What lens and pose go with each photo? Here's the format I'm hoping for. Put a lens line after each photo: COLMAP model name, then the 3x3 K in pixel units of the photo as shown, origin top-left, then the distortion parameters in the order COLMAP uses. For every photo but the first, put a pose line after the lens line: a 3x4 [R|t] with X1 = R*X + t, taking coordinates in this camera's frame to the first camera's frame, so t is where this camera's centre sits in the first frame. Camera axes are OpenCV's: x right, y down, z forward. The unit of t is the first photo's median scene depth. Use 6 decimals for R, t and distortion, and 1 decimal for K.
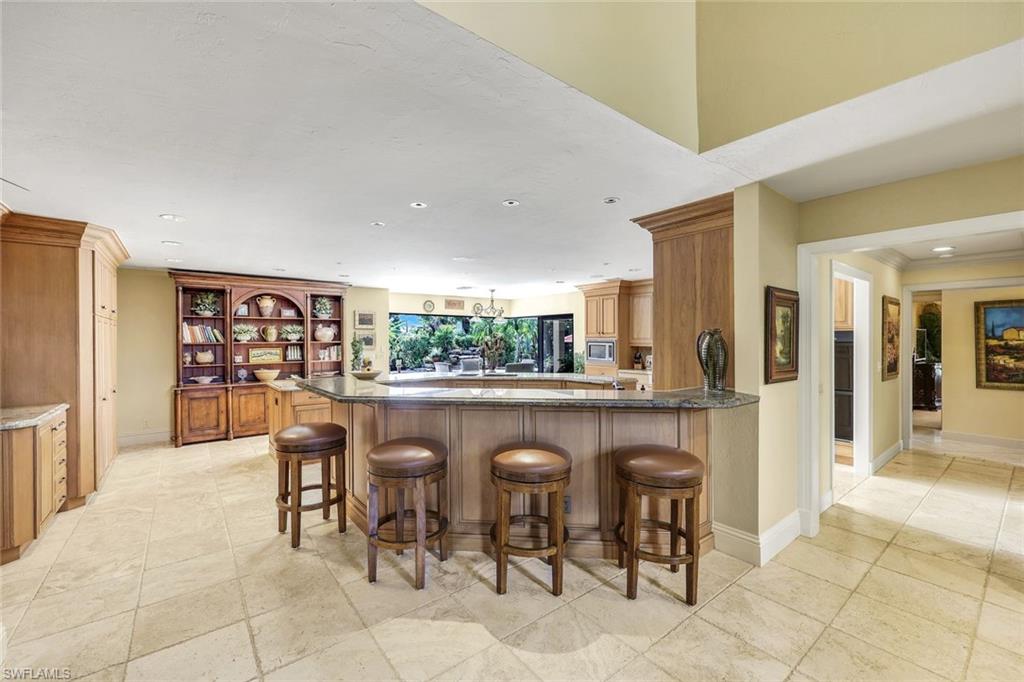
lens RADIAL K [[413.7, 0, 512.0], [0, 413.7, 341.0], [0, 0, 1]] dist [0.002693, -0.000004]
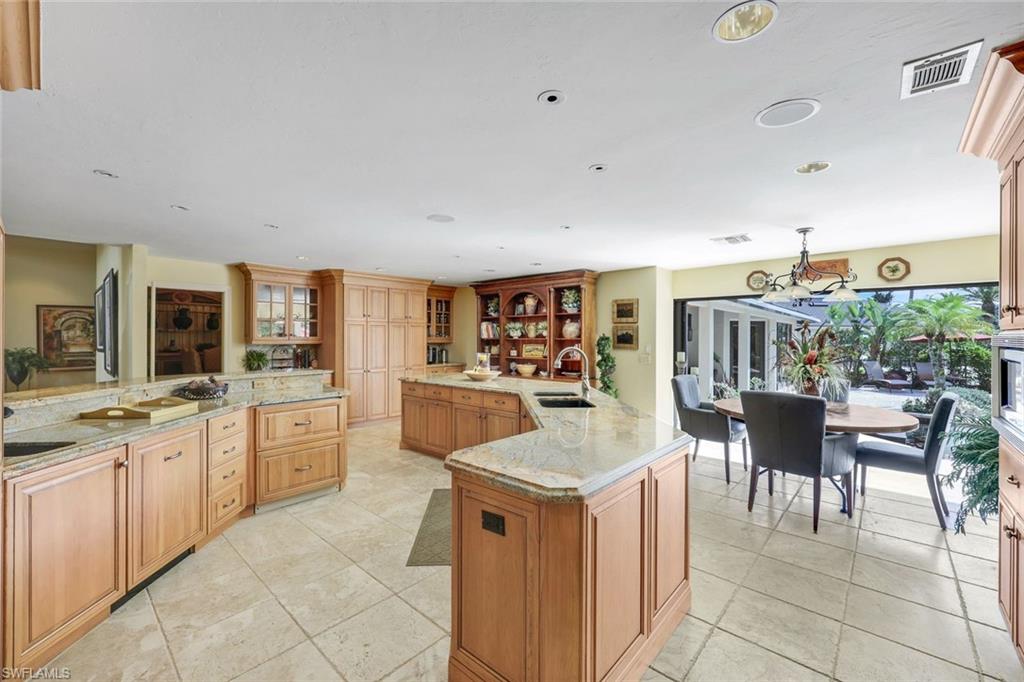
lens RADIAL K [[413.7, 0, 512.0], [0, 413.7, 341.0], [0, 0, 1]] dist [0.002693, -0.000004]
pose [[0.179159, 0.010246, -0.983767, 0.437706], [-0.009890, 0.999914, 0.008613, 0.000749], [0.983770, 0.008187, 0.179245, 0.746922]]
